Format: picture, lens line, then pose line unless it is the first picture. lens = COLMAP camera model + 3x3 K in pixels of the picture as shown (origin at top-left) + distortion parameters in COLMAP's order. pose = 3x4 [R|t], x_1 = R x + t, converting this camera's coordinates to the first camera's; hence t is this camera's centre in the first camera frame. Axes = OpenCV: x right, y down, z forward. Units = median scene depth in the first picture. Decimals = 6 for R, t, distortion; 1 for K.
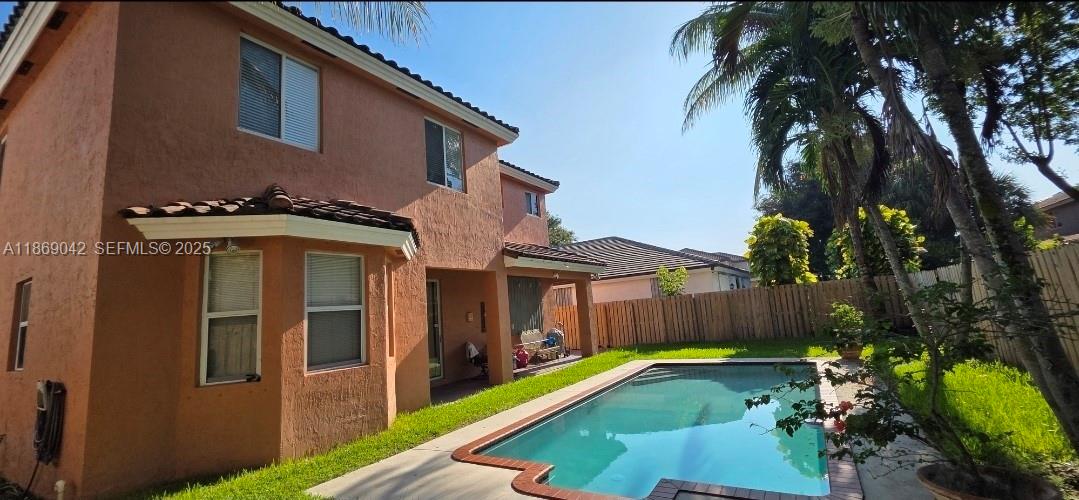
lens RADIAL K [[433.7, 0, 539.7], [0, 433.7, 243.5], [0, 0, 1]] dist [-0.002105, -0.000266]
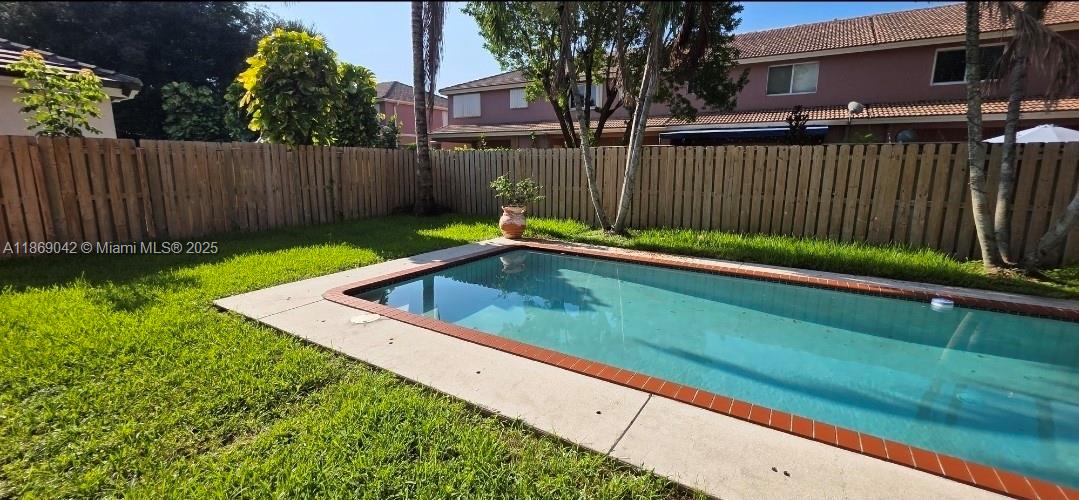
lens RADIAL K [[448.6, 0, 539.5], [0, 448.6, 250.0], [0, 0, 1]] dist [0.012989, 0.000008]
pose [[0.000408, -0.104255, 0.994551, -0.143046], [-0.170156, 0.980040, 0.102804, 0.120775], [-0.985417, -0.169271, -0.017339, 0.627372]]
